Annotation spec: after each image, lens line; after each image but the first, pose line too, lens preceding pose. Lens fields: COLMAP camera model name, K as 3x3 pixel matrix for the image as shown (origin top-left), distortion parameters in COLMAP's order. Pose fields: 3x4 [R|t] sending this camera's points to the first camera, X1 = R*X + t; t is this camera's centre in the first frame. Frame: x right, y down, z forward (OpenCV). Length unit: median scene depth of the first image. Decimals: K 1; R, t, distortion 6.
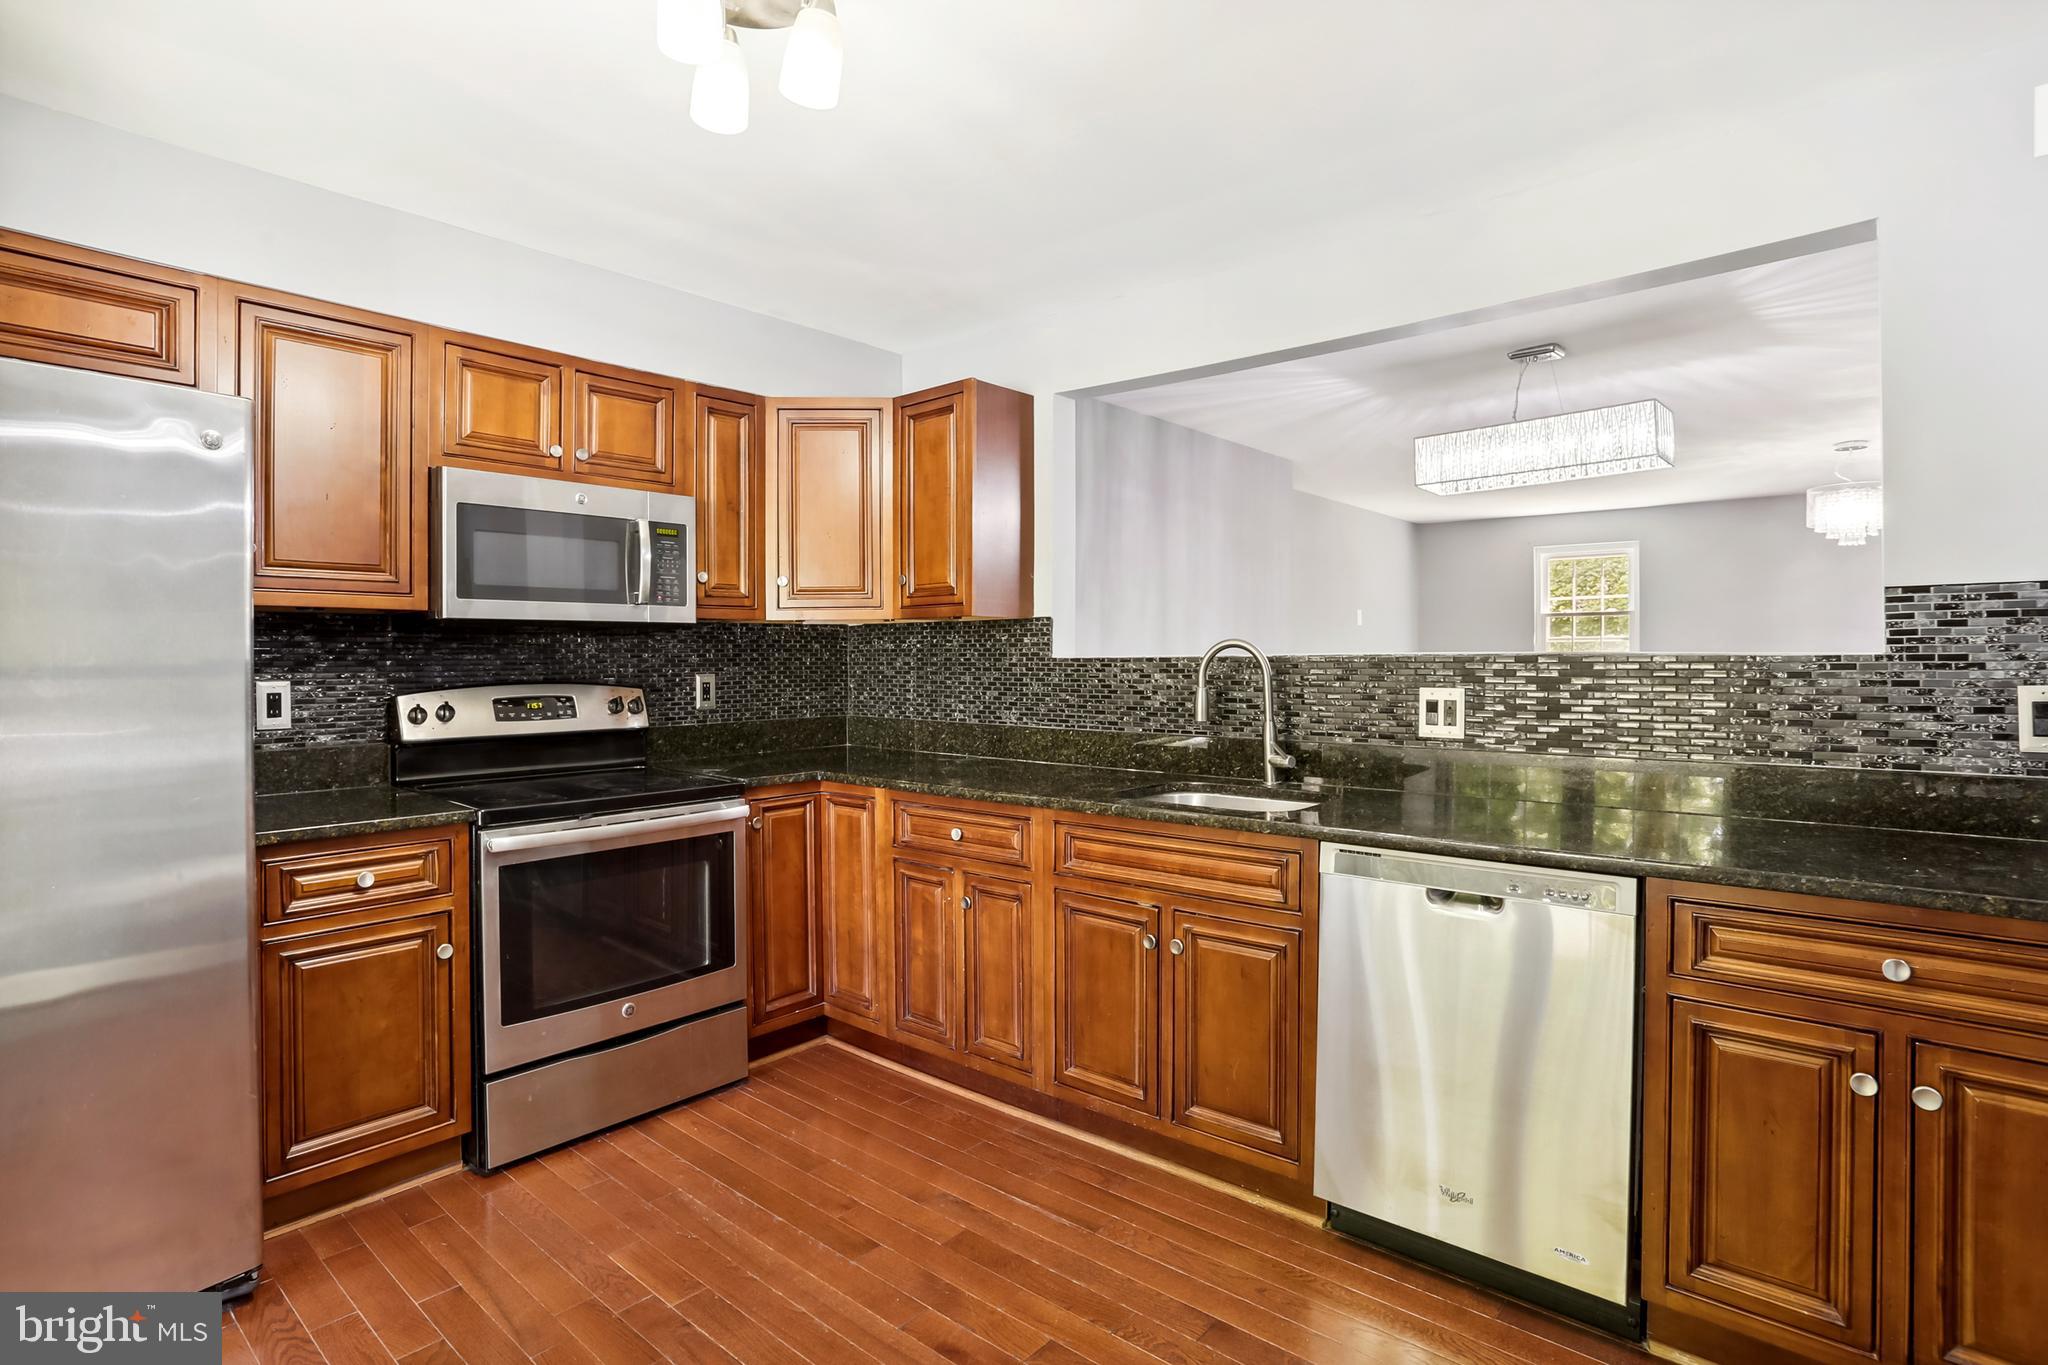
lens RADIAL K [[1026.3, 0, 1025.5], [0, 1026.3, 661.5], [0, 0, 1]] dist [-0.076642, 0.034472]
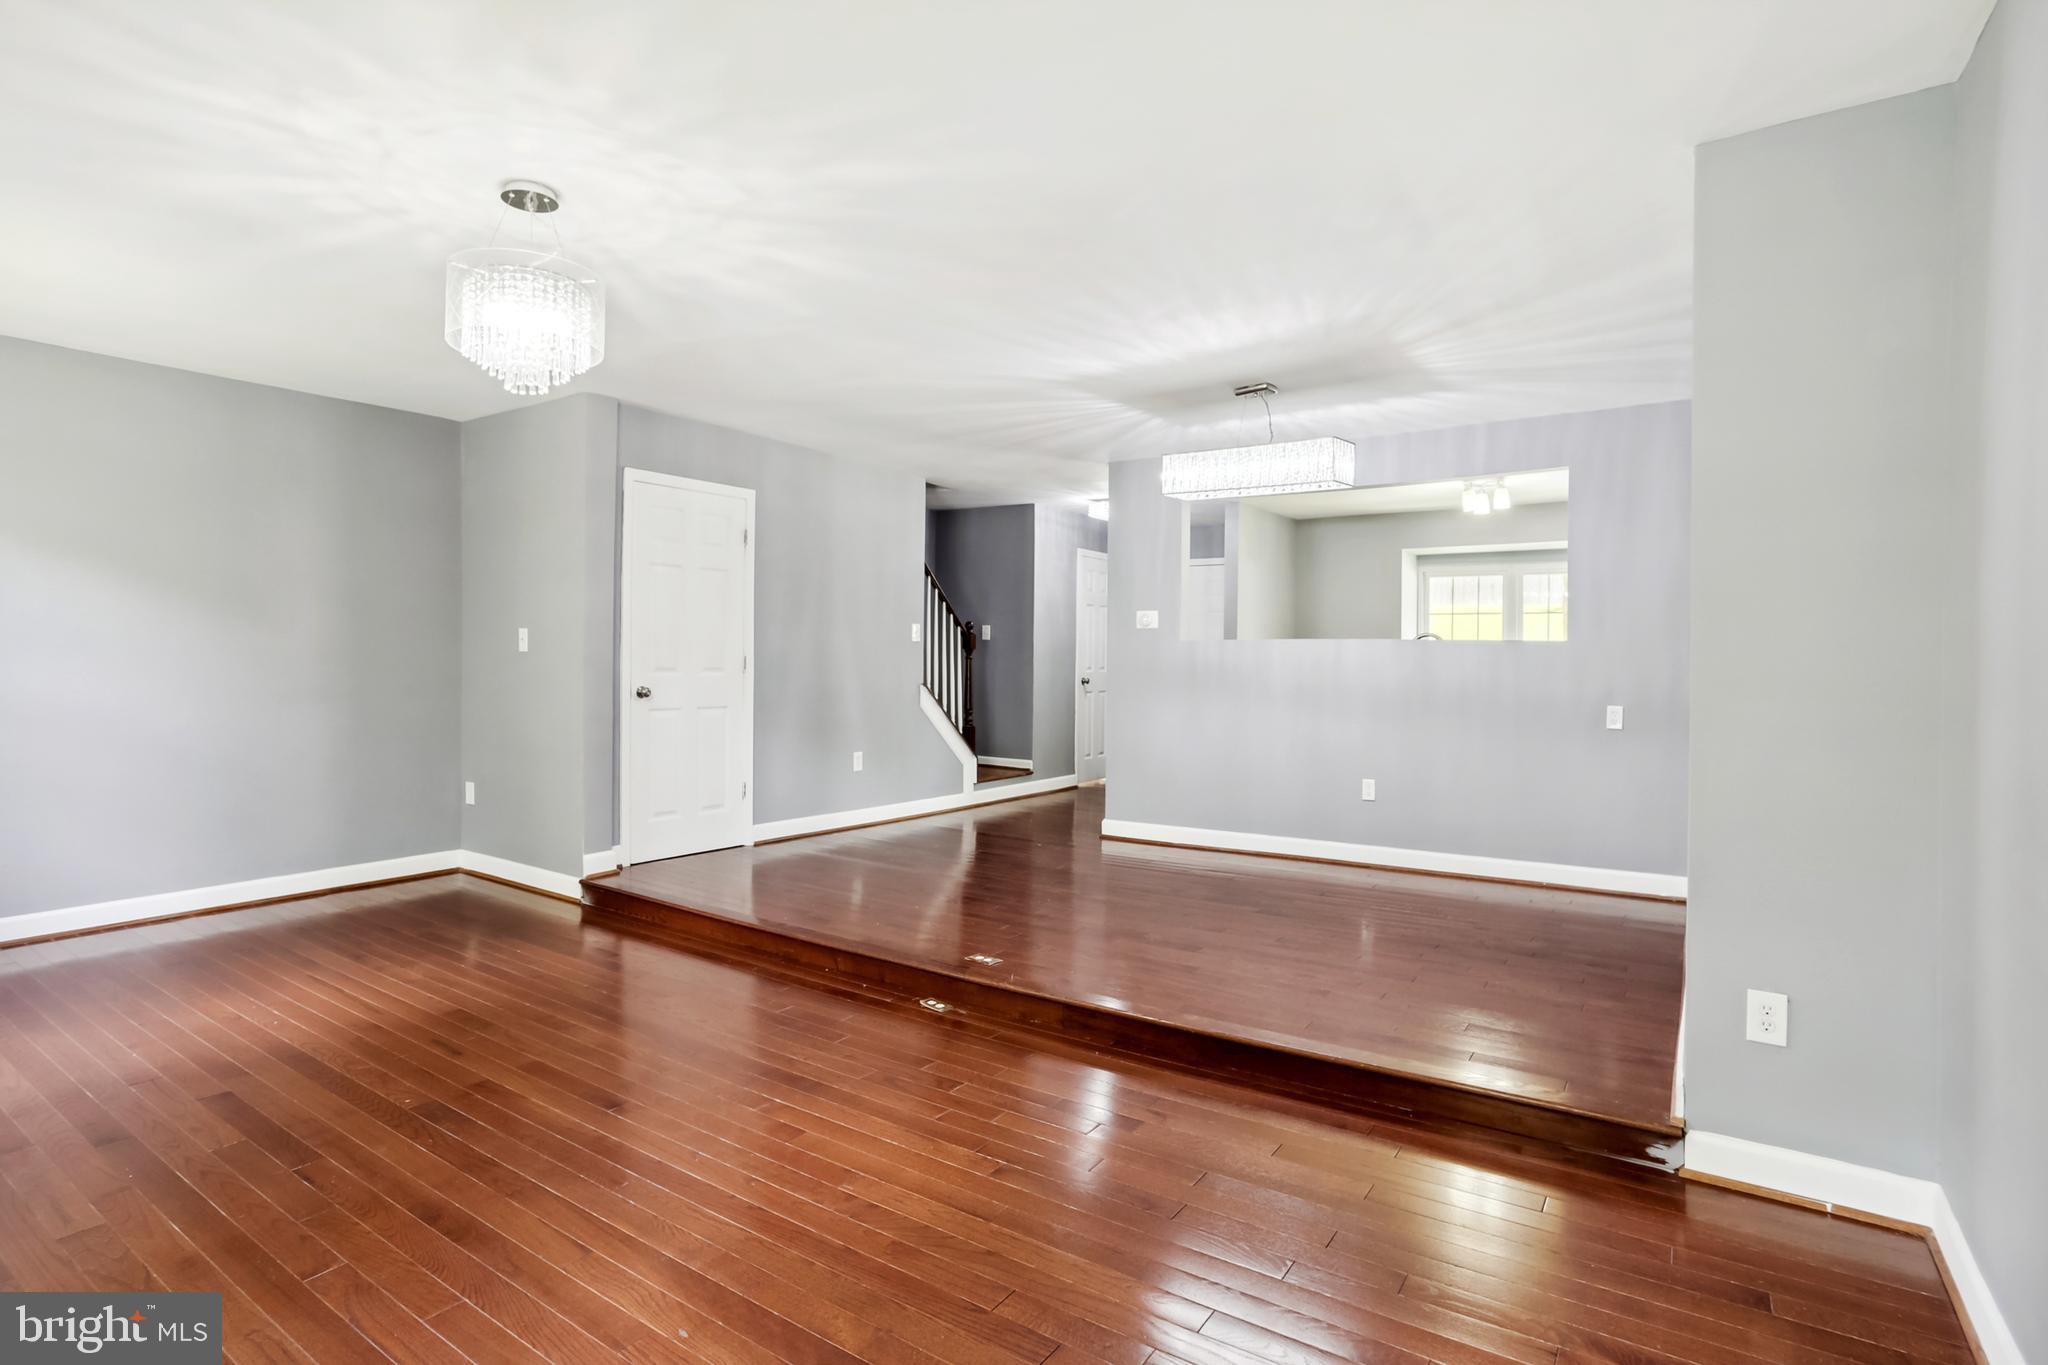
lens RADIAL K [[1026.3, 0, 1025.5], [0, 1026.3, 661.5], [0, 0, 1]] dist [-0.076642, 0.034472]
pose [[-0.993633, -0.003982, -0.112591, 1.355366], [-0.004445, 0.999983, 0.003864, 0.031619], [0.112574, 0.004340, -0.993634, 3.211403]]
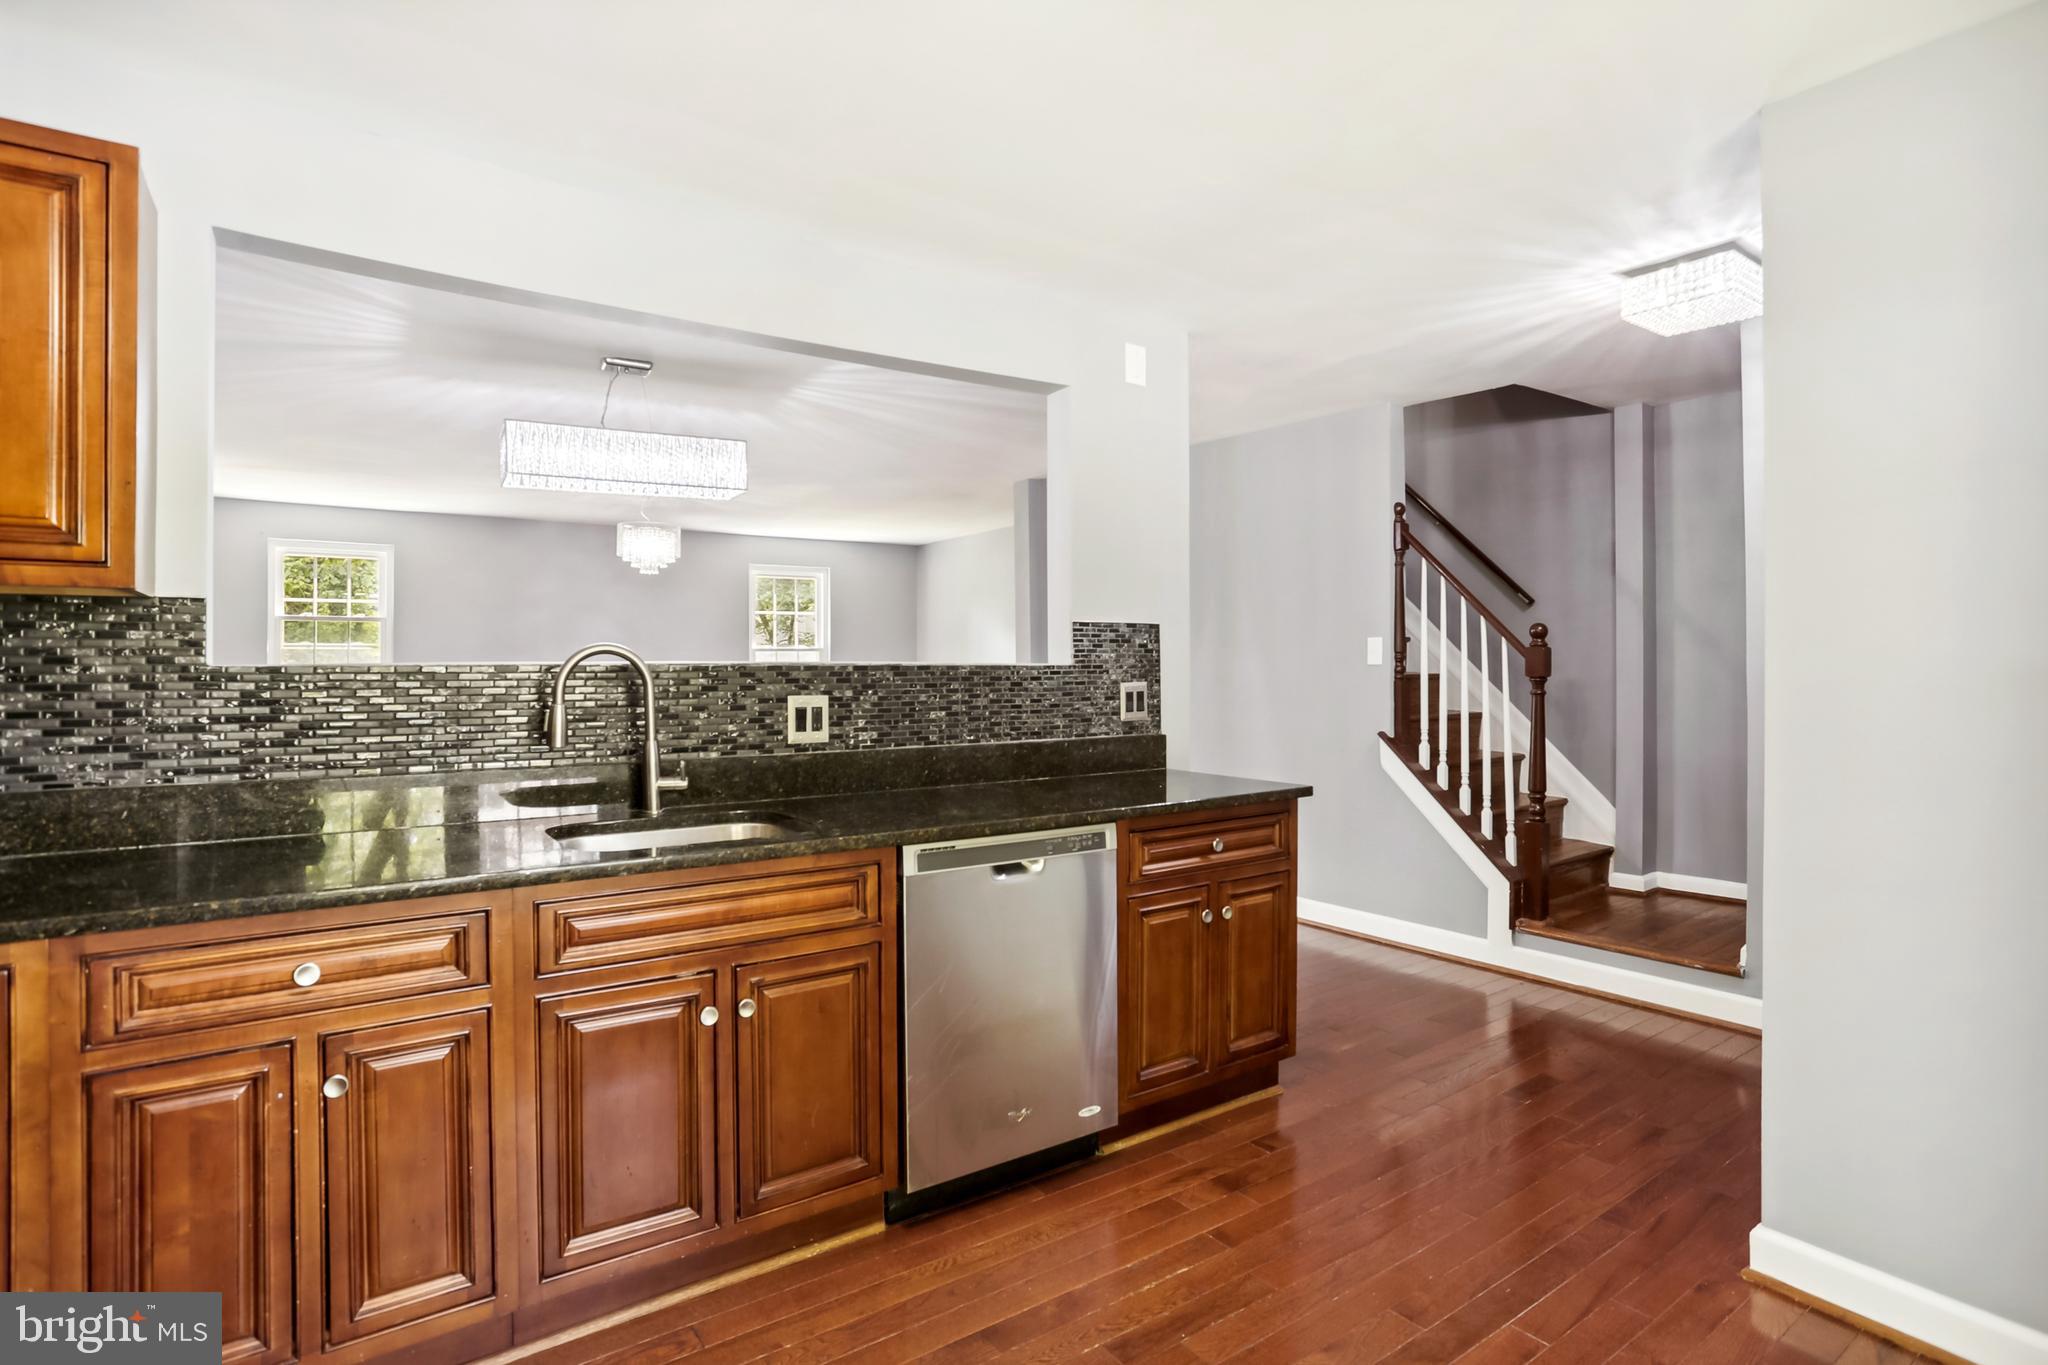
lens RADIAL K [[1057.0, 0, 1072.5], [0, 1057.0, 639.9], [0, 0, 1]] dist [-0.102179, 0.052192]
pose [[0.202320, 0.027229, 0.978941, -0.596630], [0.004838, 0.999573, -0.028803, 0.001338], [-0.979307, 0.010563, 0.202102, 0.516170]]
